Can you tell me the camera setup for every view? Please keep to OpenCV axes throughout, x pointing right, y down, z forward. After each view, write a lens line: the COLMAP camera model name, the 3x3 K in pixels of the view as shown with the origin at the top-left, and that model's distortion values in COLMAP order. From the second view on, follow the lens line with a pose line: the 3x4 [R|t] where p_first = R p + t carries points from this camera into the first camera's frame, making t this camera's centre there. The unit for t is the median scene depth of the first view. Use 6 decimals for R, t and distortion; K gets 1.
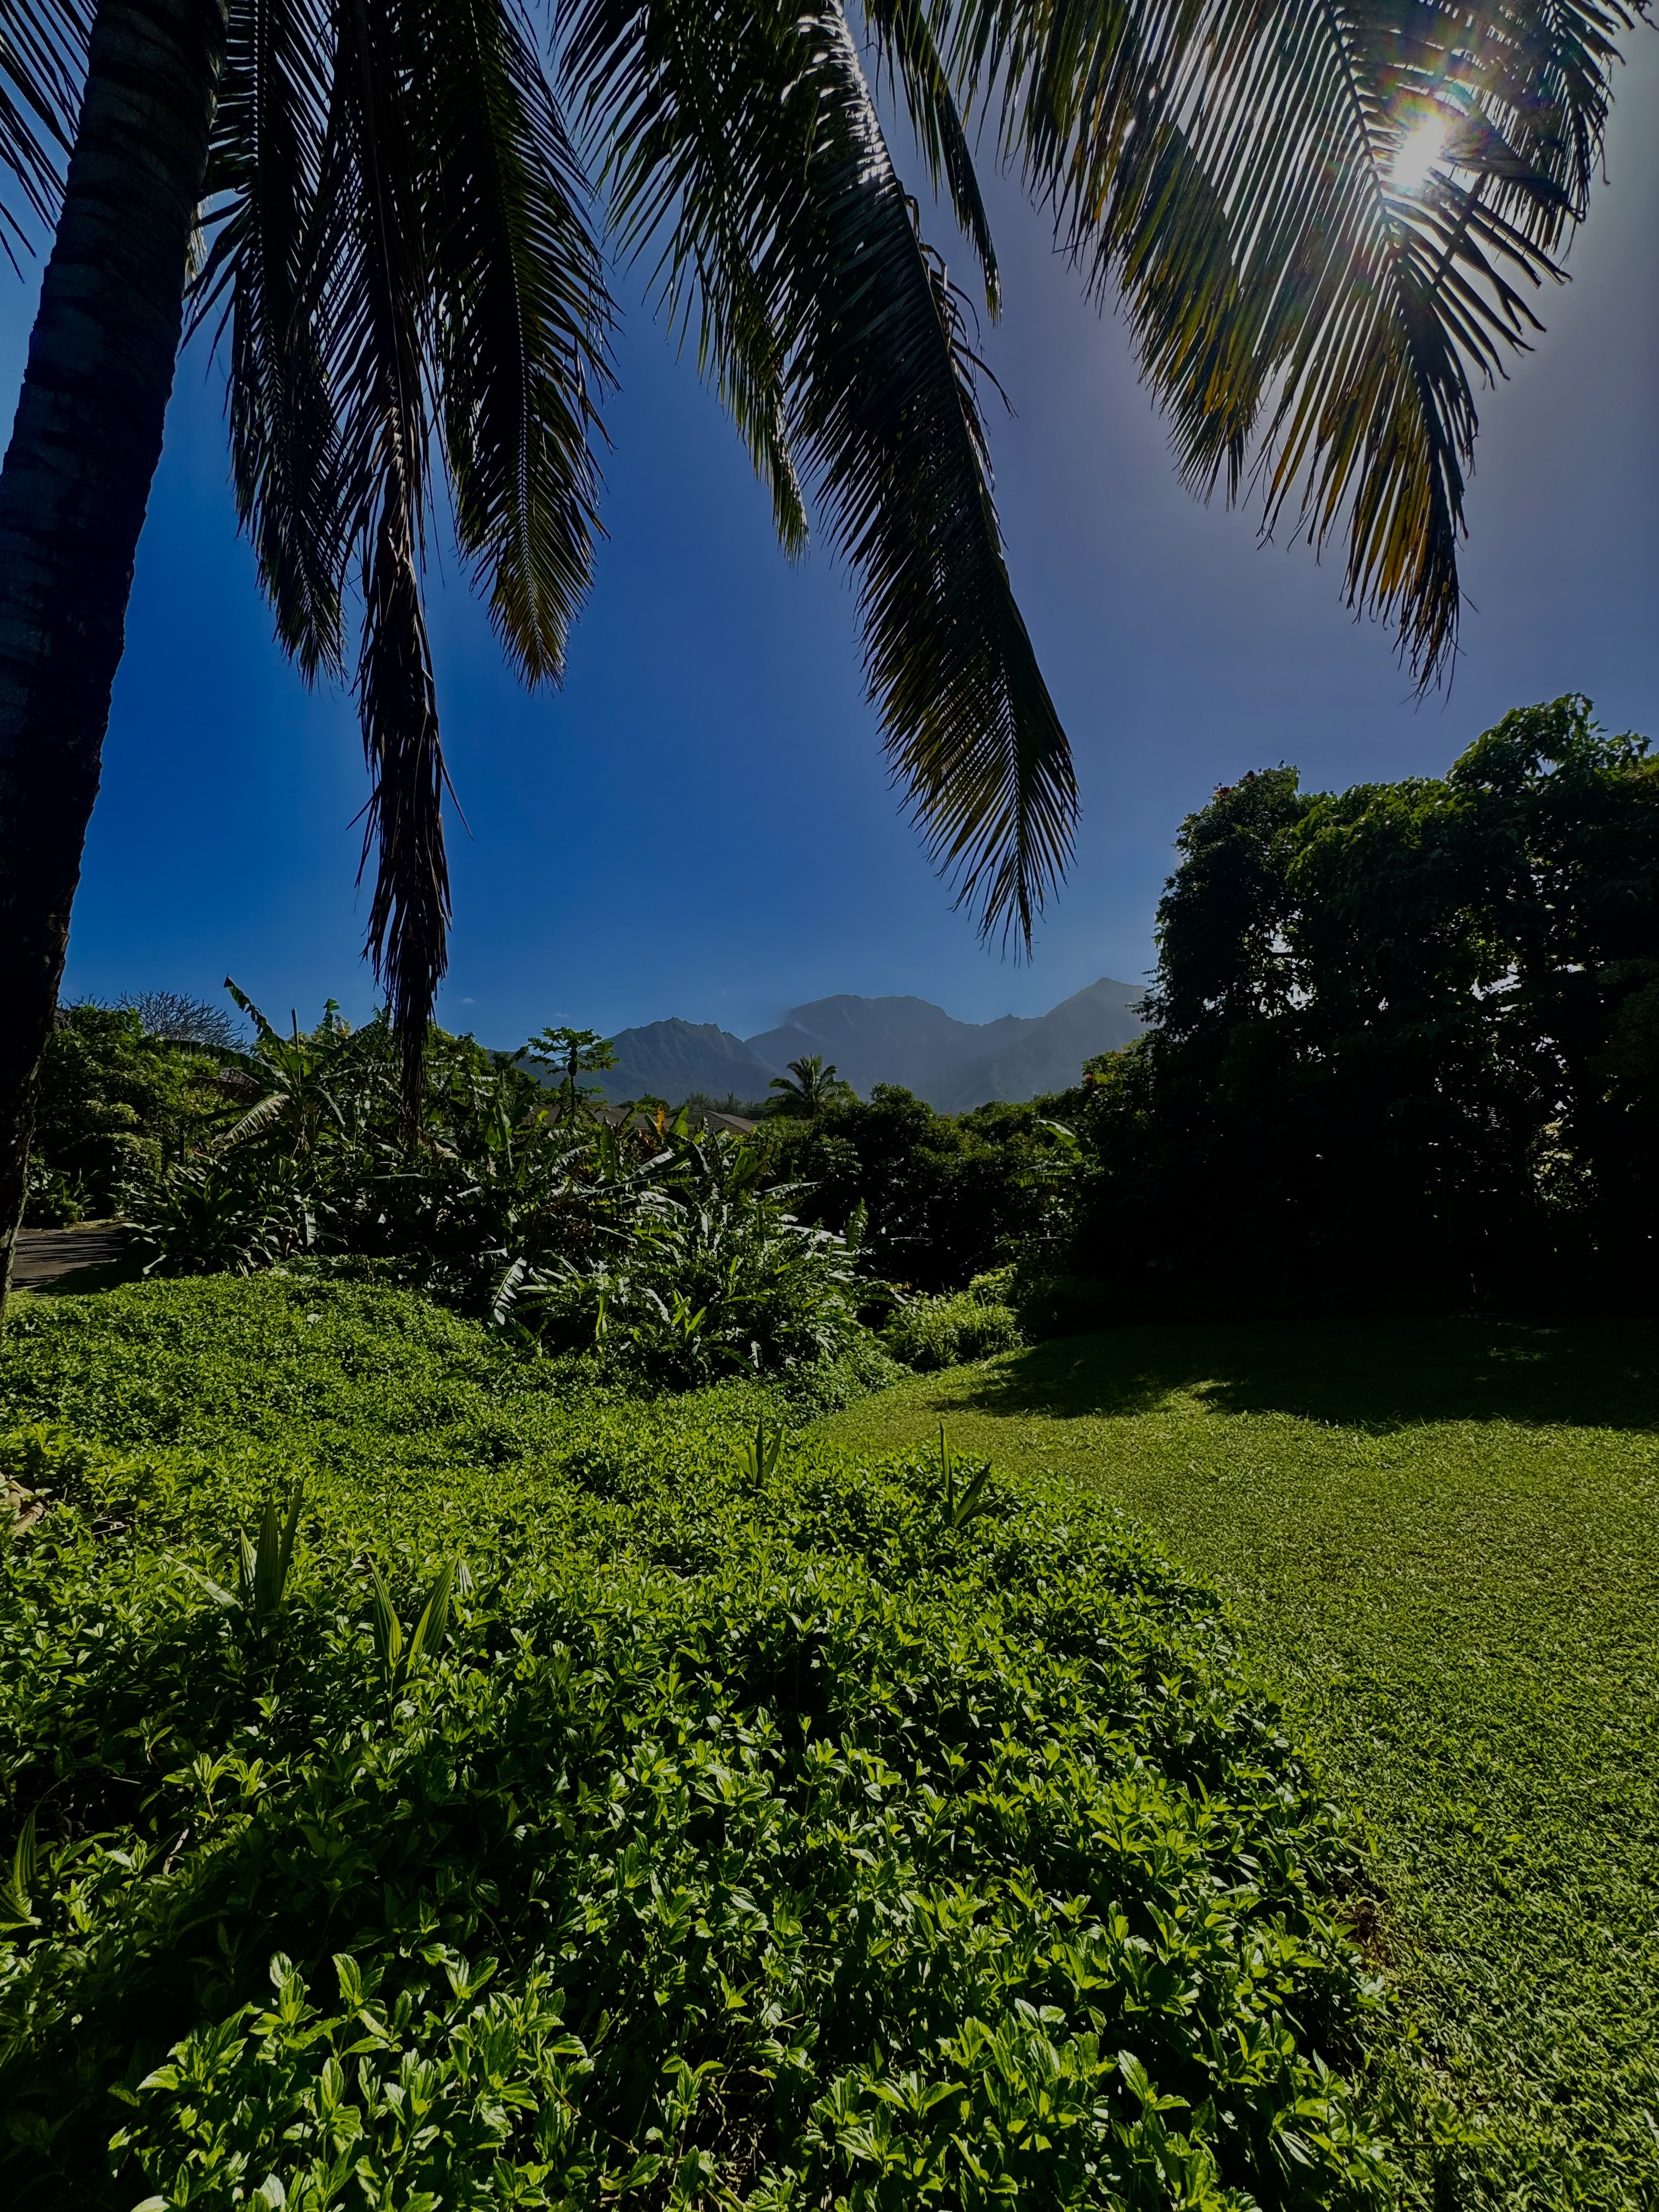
lens RADIAL K [[881.1, 0, 829.5], [0, 881.1, 1106.0], [0, 0, 1]] dist [-0.000578, -0.000163]
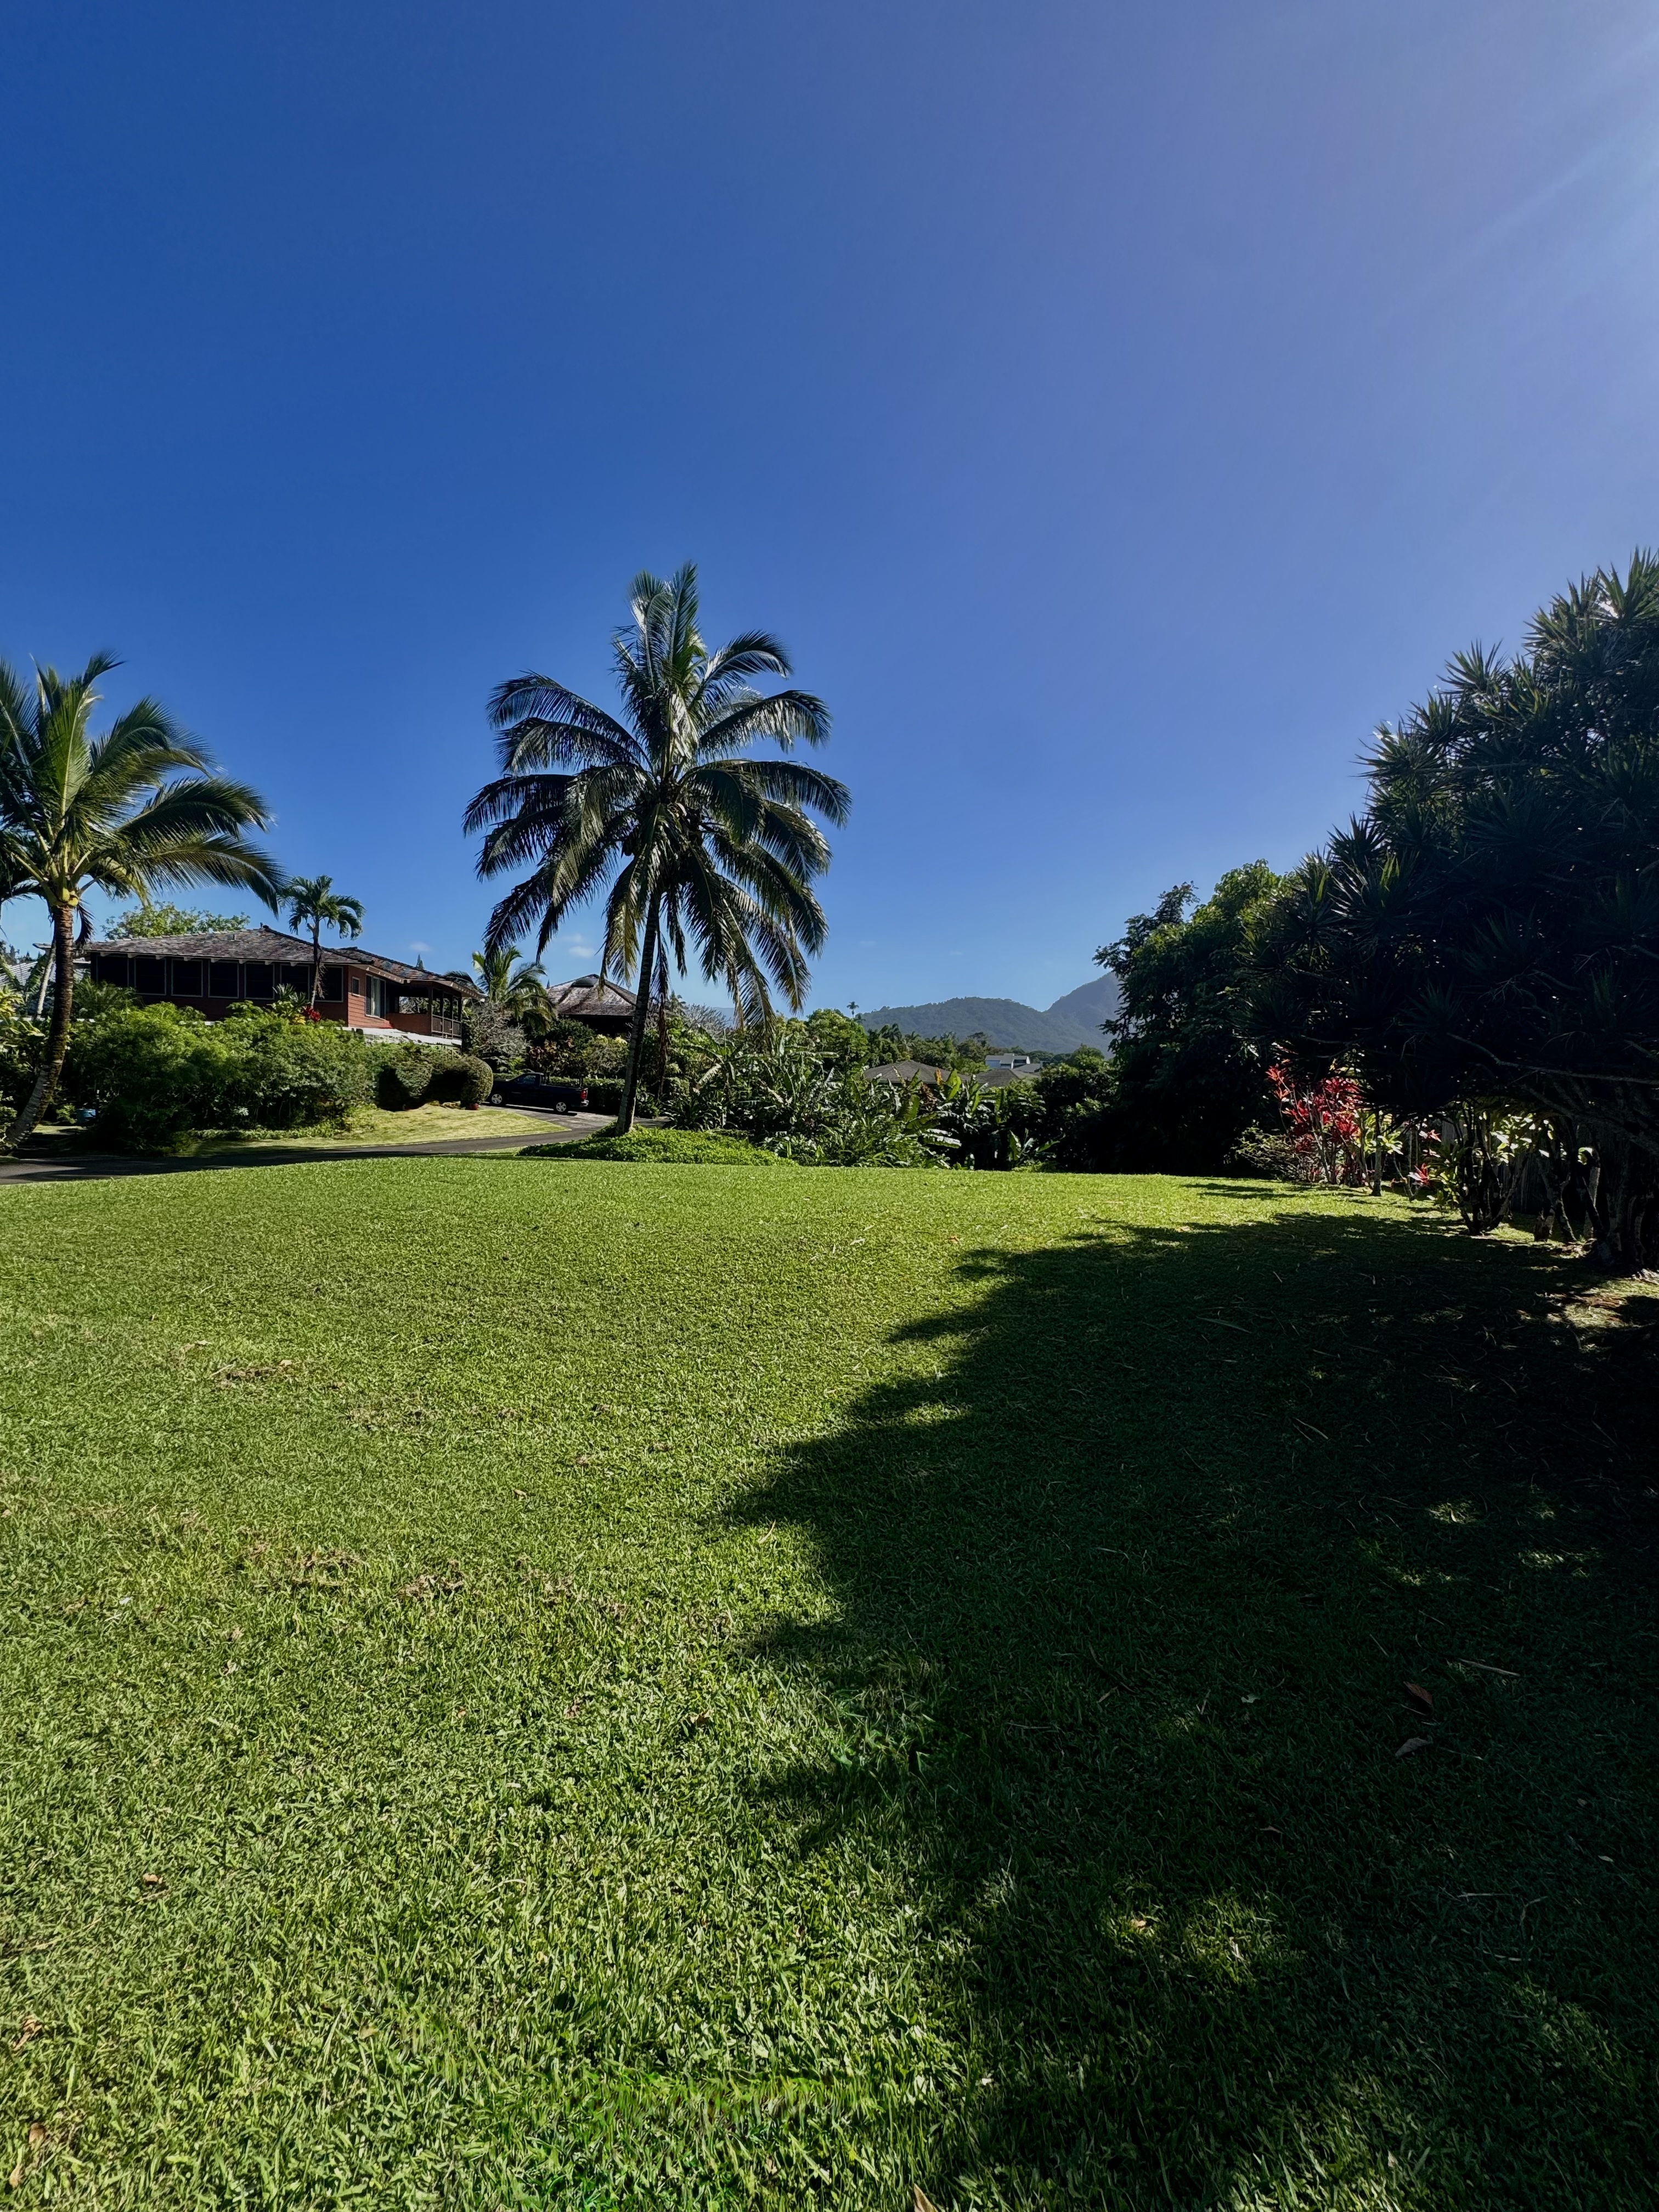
lens RADIAL K [[881.1, 0, 829.5], [0, 881.1, 1106.0], [0, 0, 1]] dist [-0.000578, -0.000163]
pose [[0.862309, 0.042148, -0.504626, 0.947888], [-0.010761, 0.997830, 0.064952, -0.067291], [0.506268, -0.050579, 0.860891, -1.026723]]
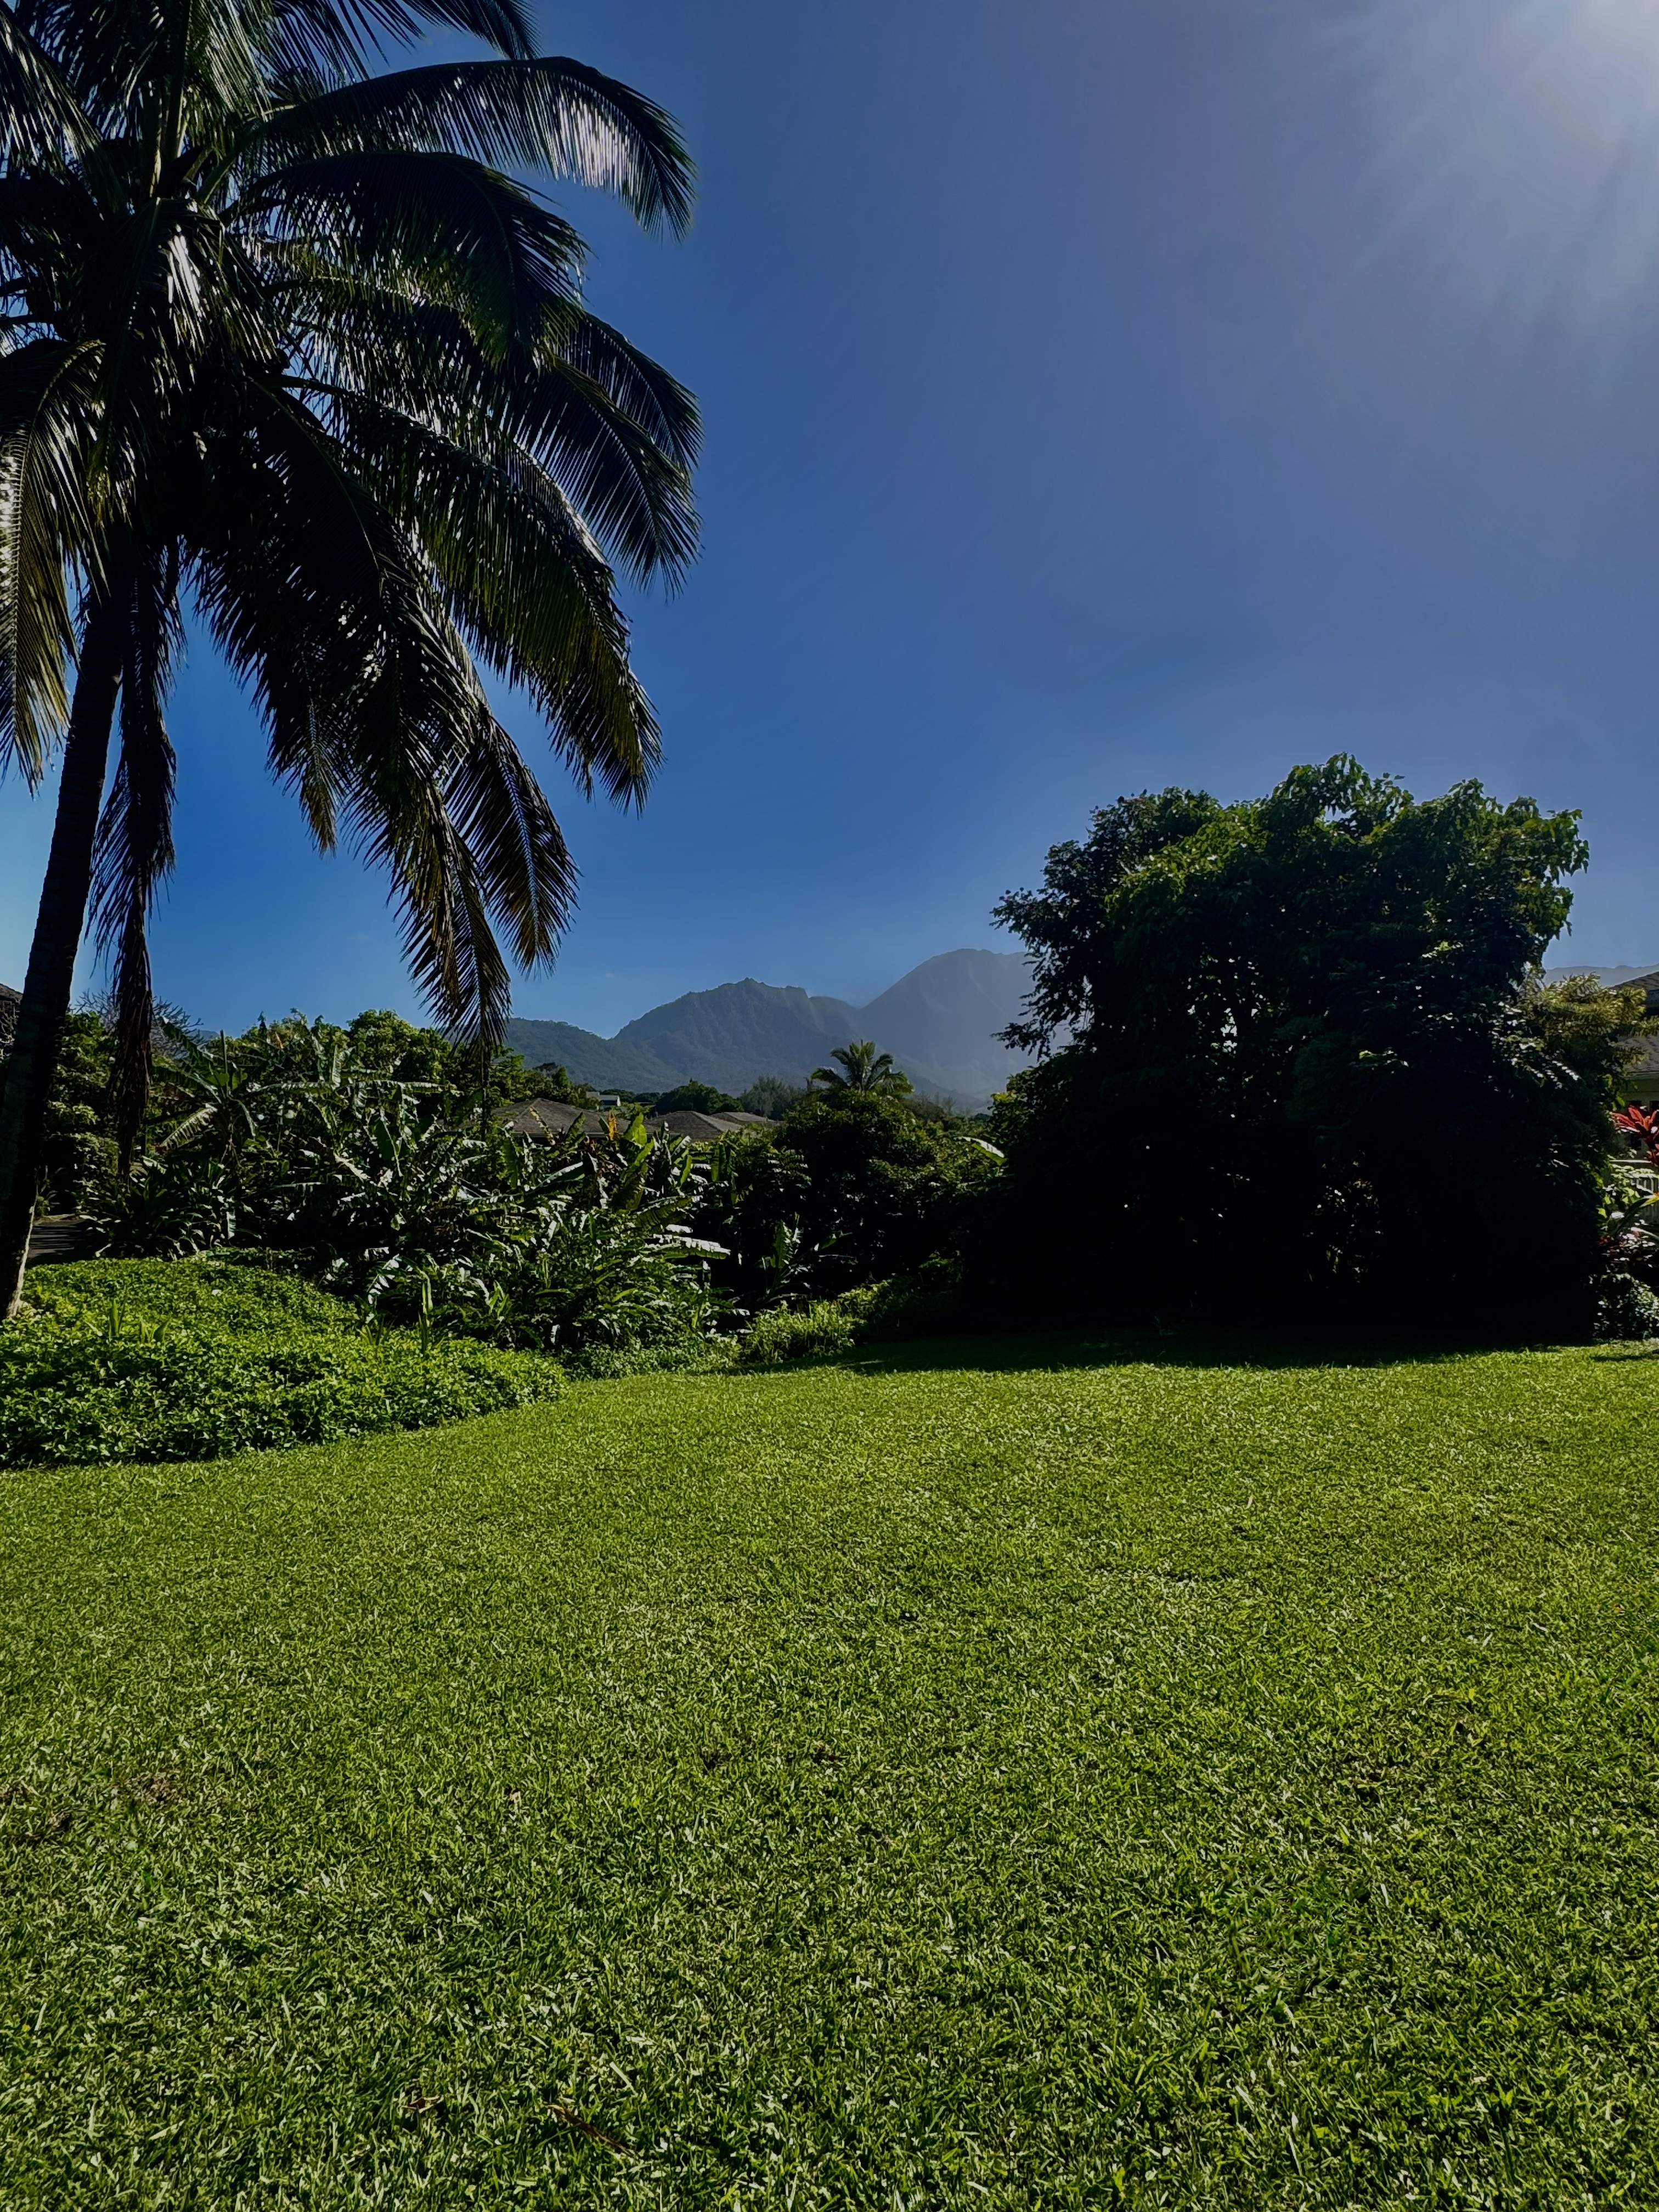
lens RADIAL K [[1163.7, 0, 829.5], [0, 1163.7, 1106.0], [0, 0, 1]] dist [-0.000670, 0.000127]
pose [[0.993865, 0.015215, -0.109550, 0.357830], [-0.014041, 0.999836, 0.011479, -0.045569], [0.109707, -0.009870, 0.993915, -0.431679]]
